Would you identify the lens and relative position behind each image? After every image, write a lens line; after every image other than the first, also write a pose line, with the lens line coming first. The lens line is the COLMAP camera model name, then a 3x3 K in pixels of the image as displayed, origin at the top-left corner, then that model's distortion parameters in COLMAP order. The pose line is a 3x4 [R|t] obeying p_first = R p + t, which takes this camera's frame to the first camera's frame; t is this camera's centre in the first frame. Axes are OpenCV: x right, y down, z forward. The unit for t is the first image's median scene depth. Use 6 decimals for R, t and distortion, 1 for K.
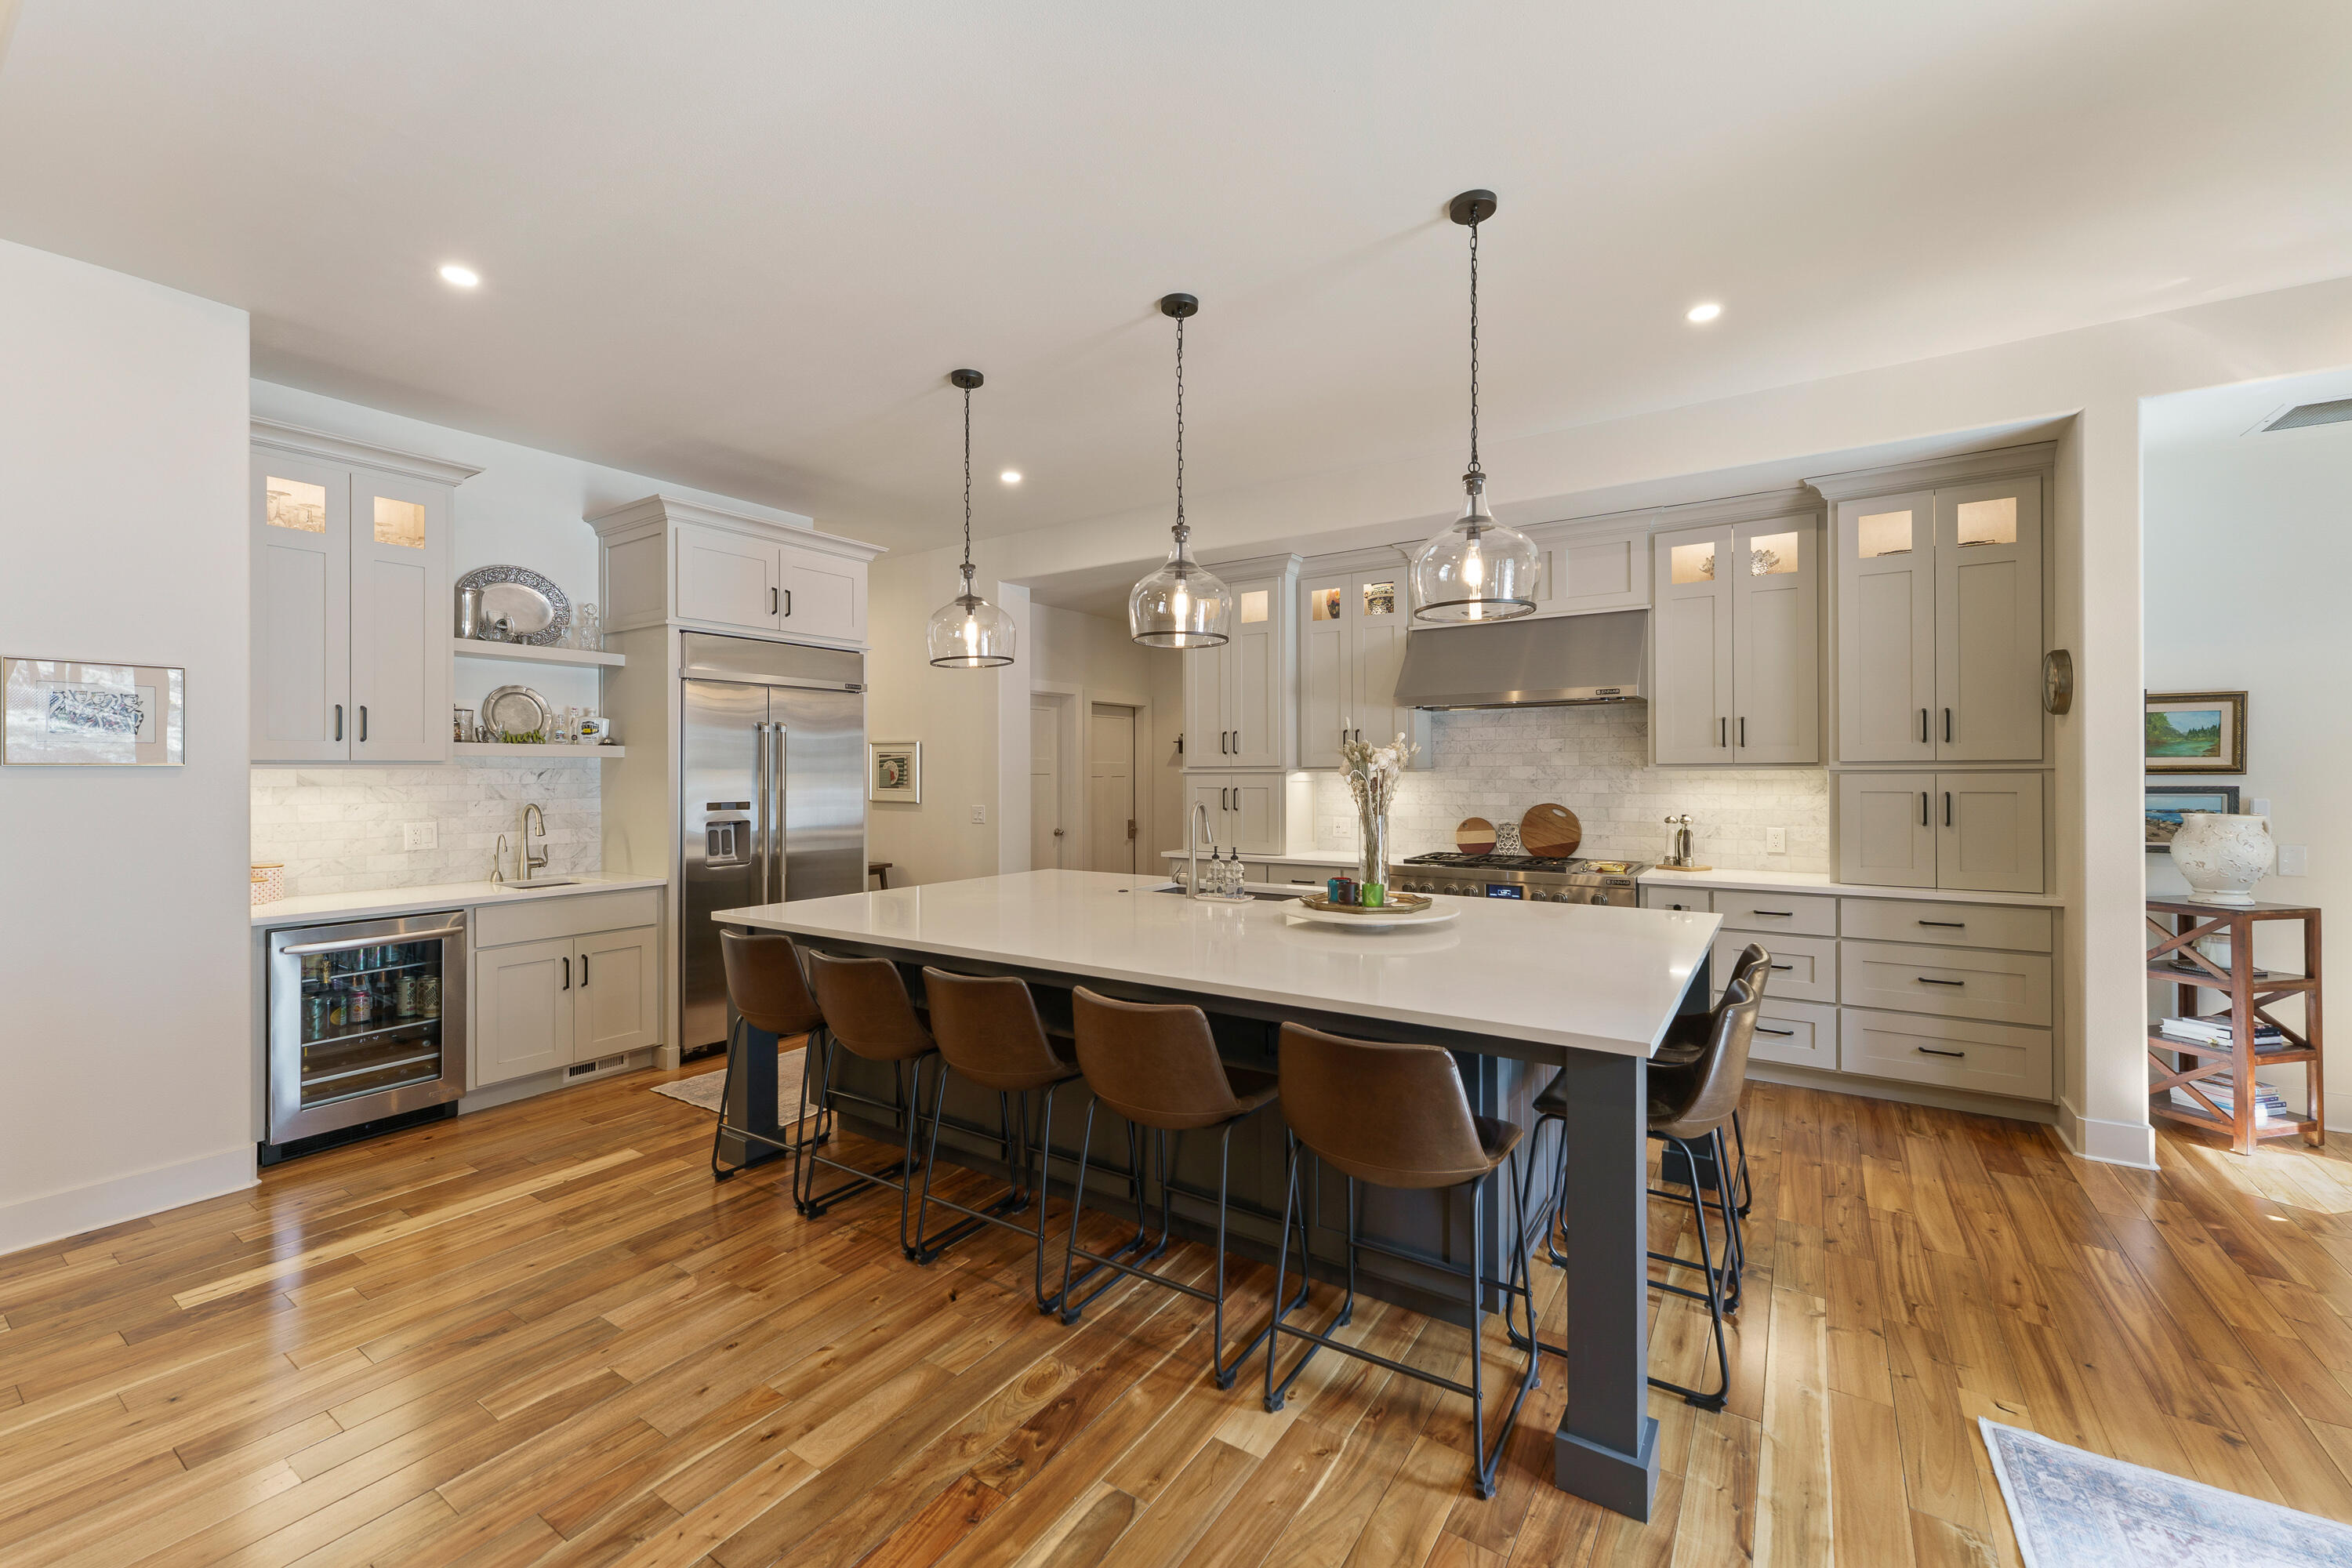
lens RADIAL K [[951.1, 0, 1170.8], [0, 951.1, 774.2], [0, 0, 1]] dist [0.001599, 0.000009]
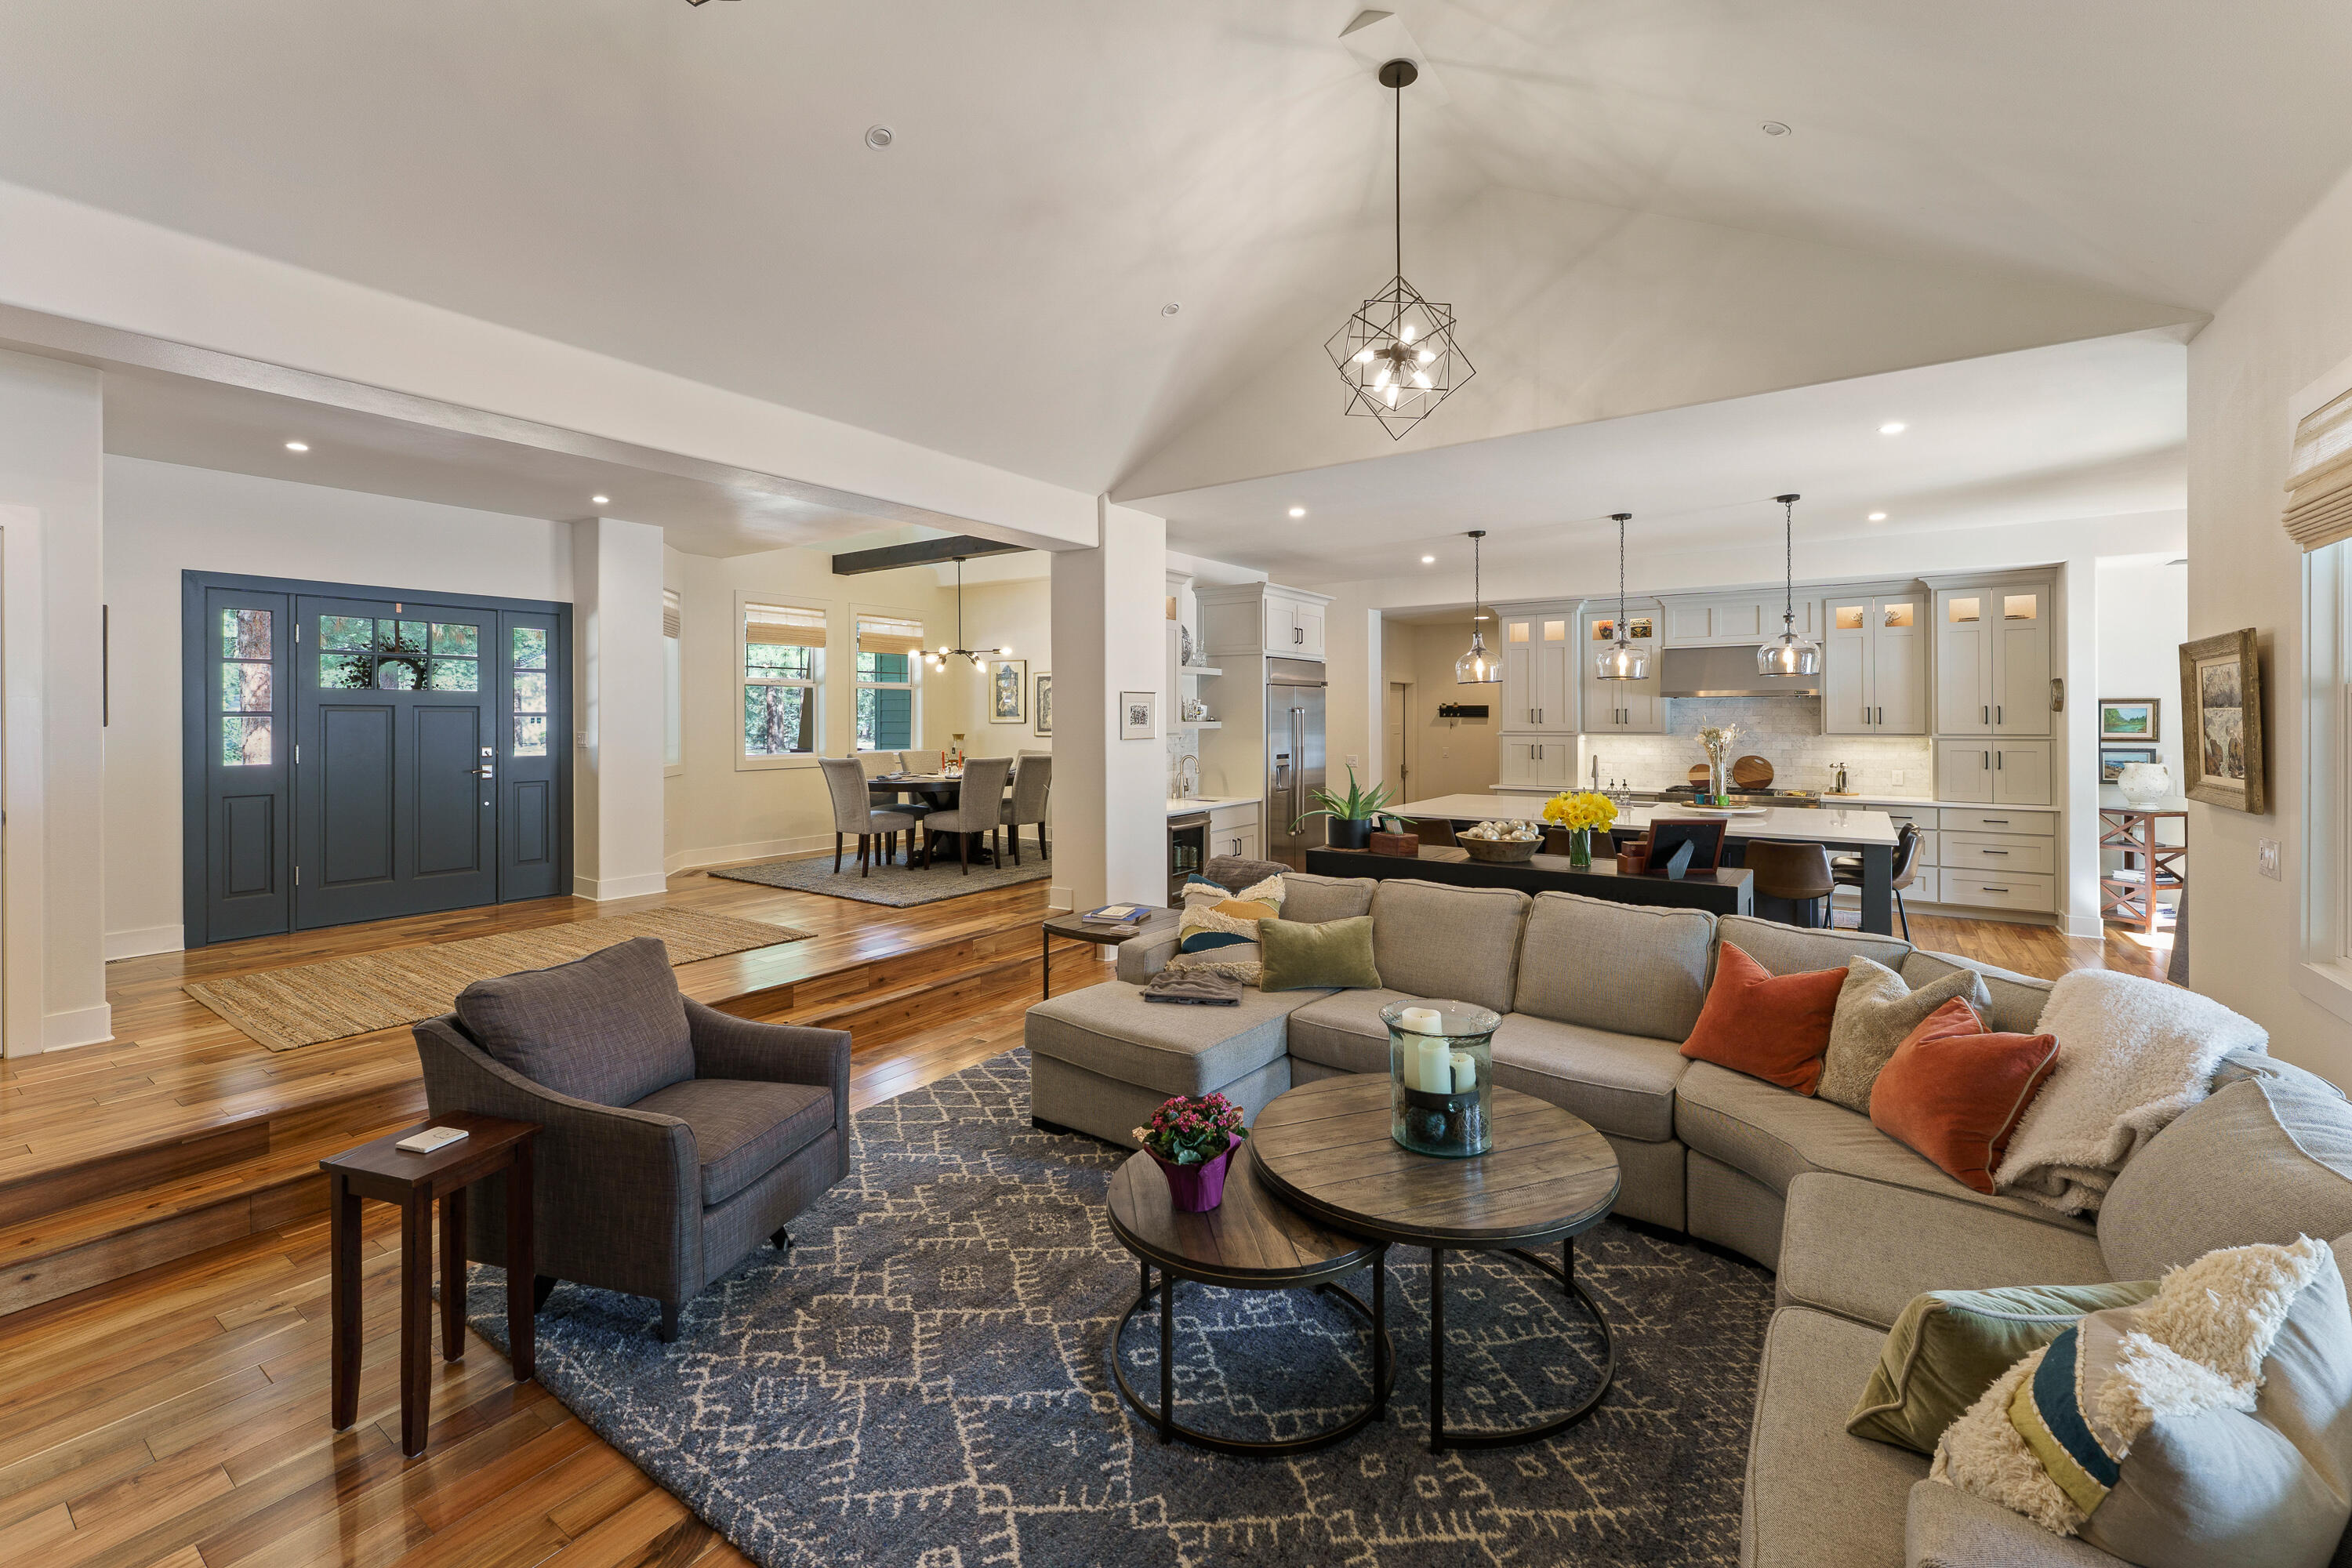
lens RADIAL K [[979.9, 0, 1173.5], [0, 979.9, 717.0], [0, 0, 1]] dist [0.002832, 0.000409]
pose [[0.999867, 0.001474, -0.016257, -0.652952], [-0.001489, 0.999999, -0.000880, -0.037488], [0.016255, 0.000904, 0.999867, -0.805908]]
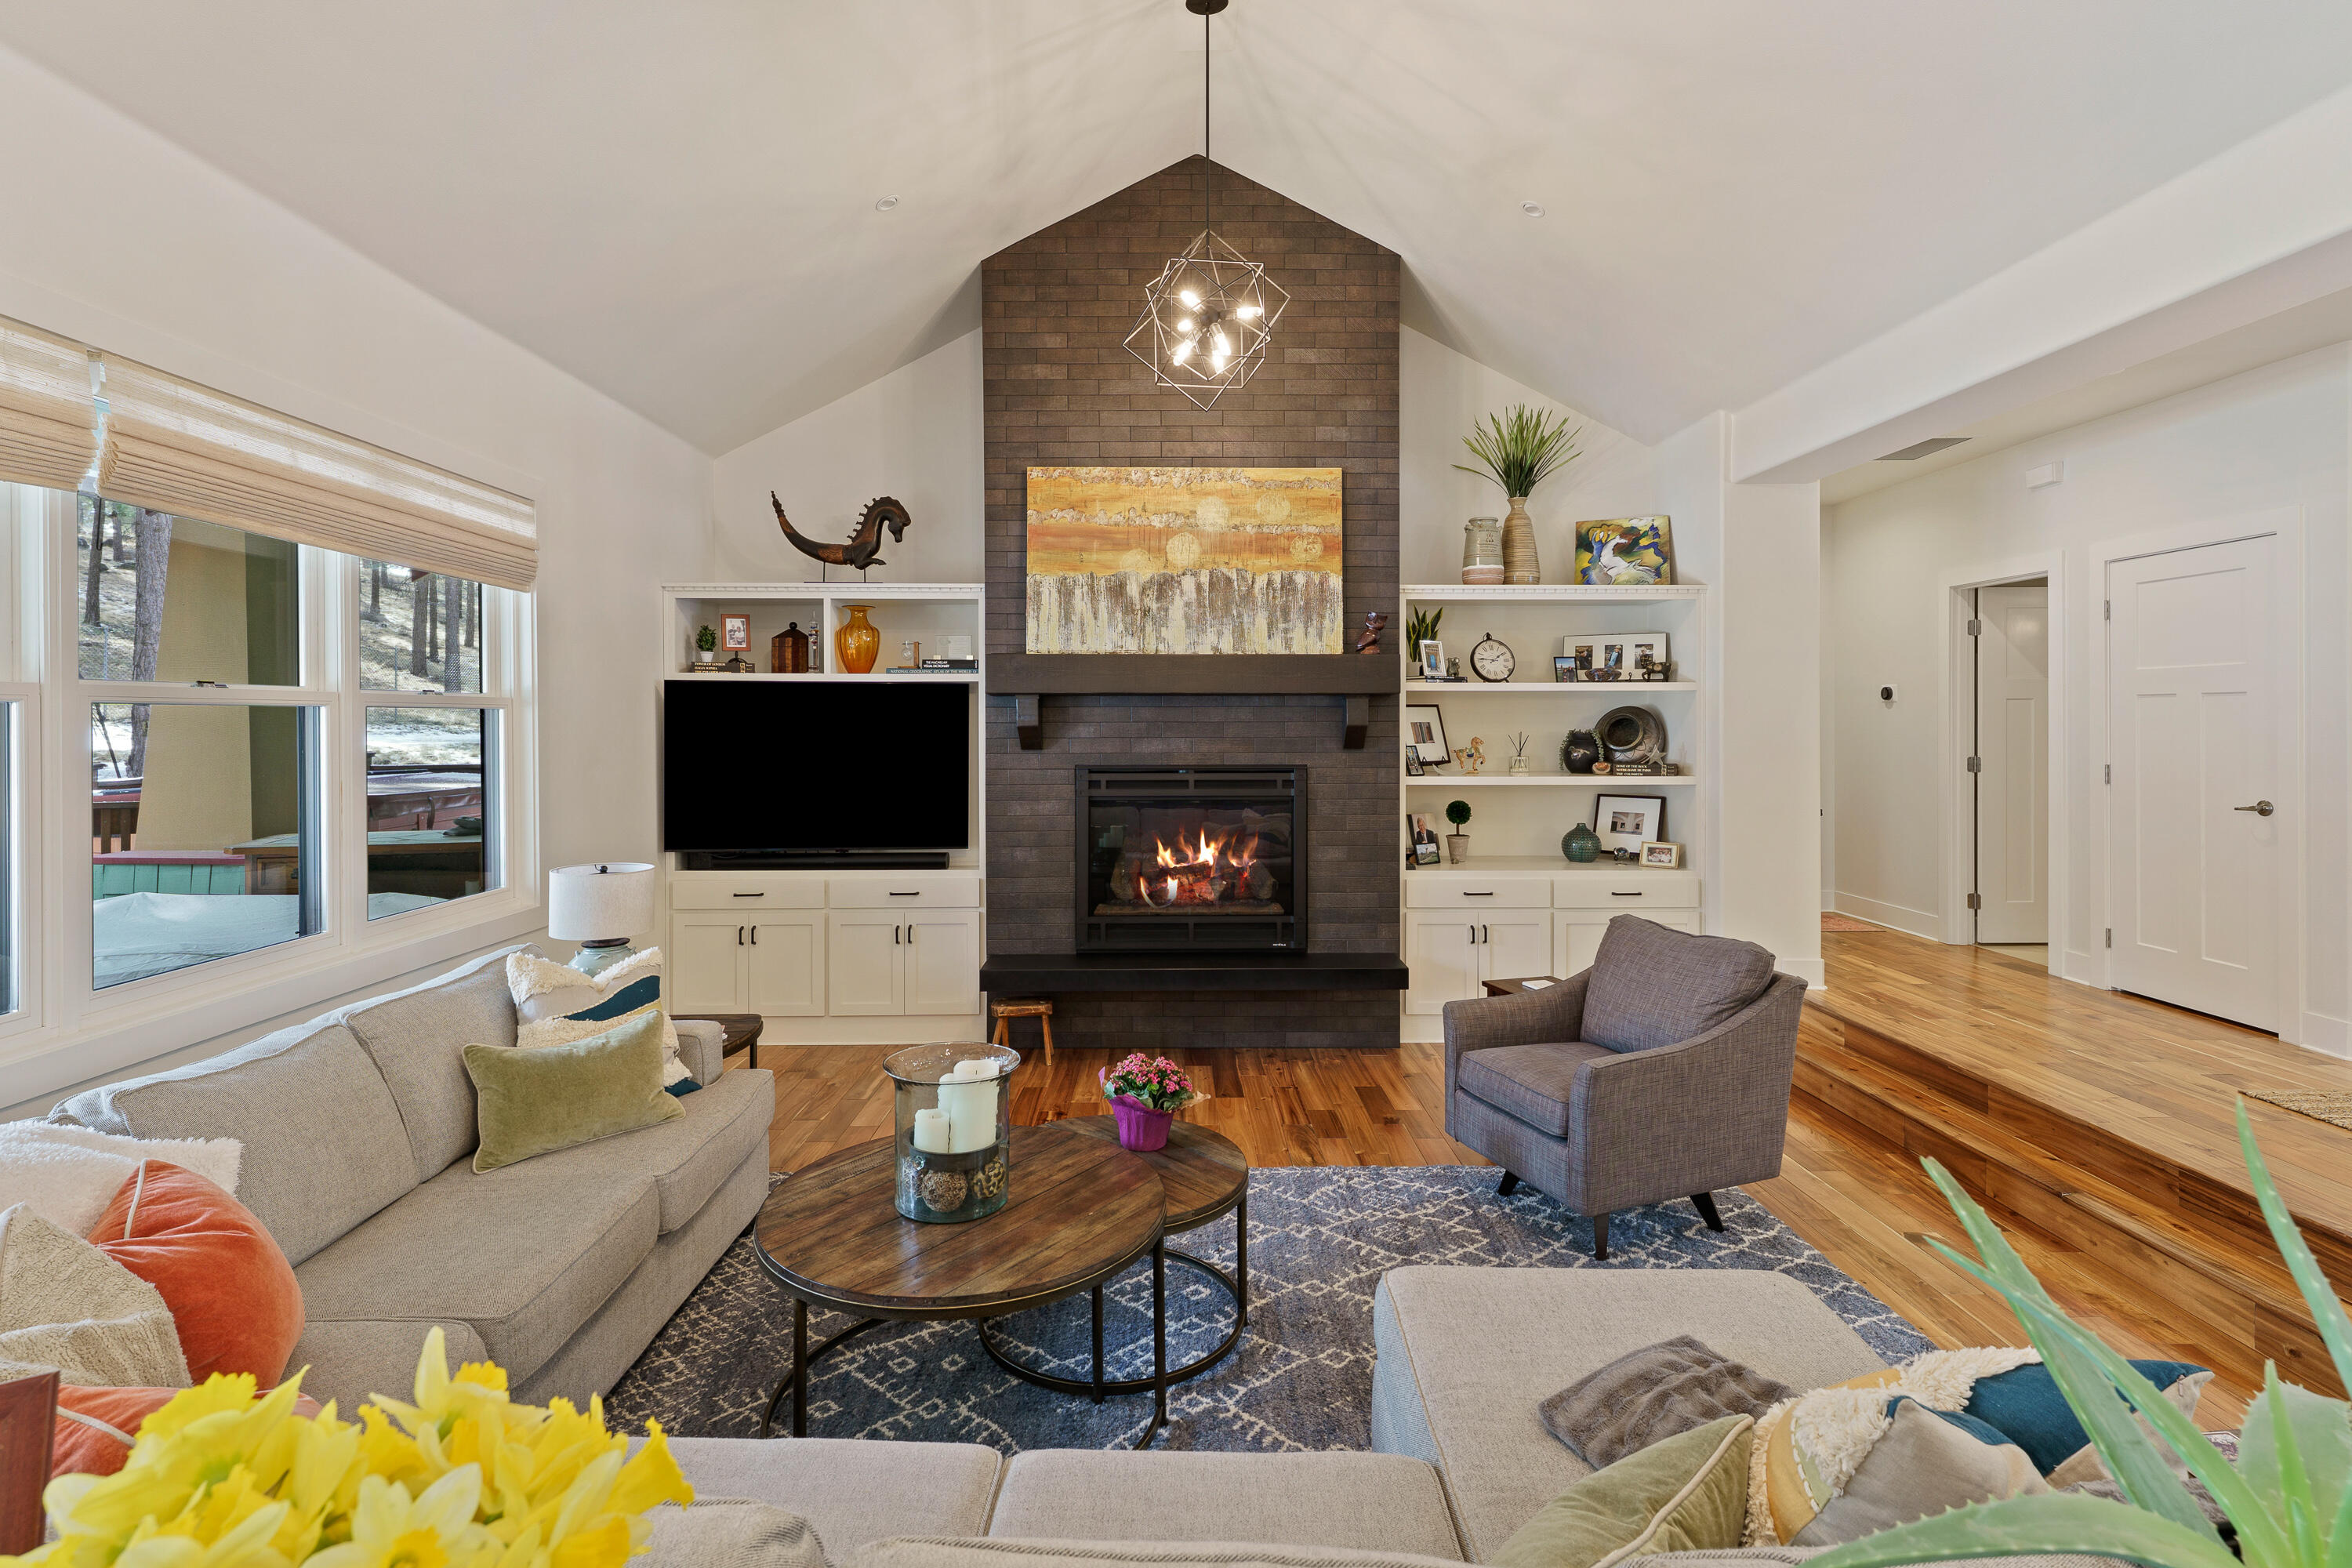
lens RADIAL K [[1109.4, 0, 1188.4], [0, 1109.4, 726.8], [0, 0, 1]] dist [0.006211, -0.000184]
pose [[-0.822099, 0.010697, -0.569245, -0.301658], [0.005837, 0.999929, 0.010359, -0.040614], [0.569315, 0.005193, -0.822103, 0.252132]]
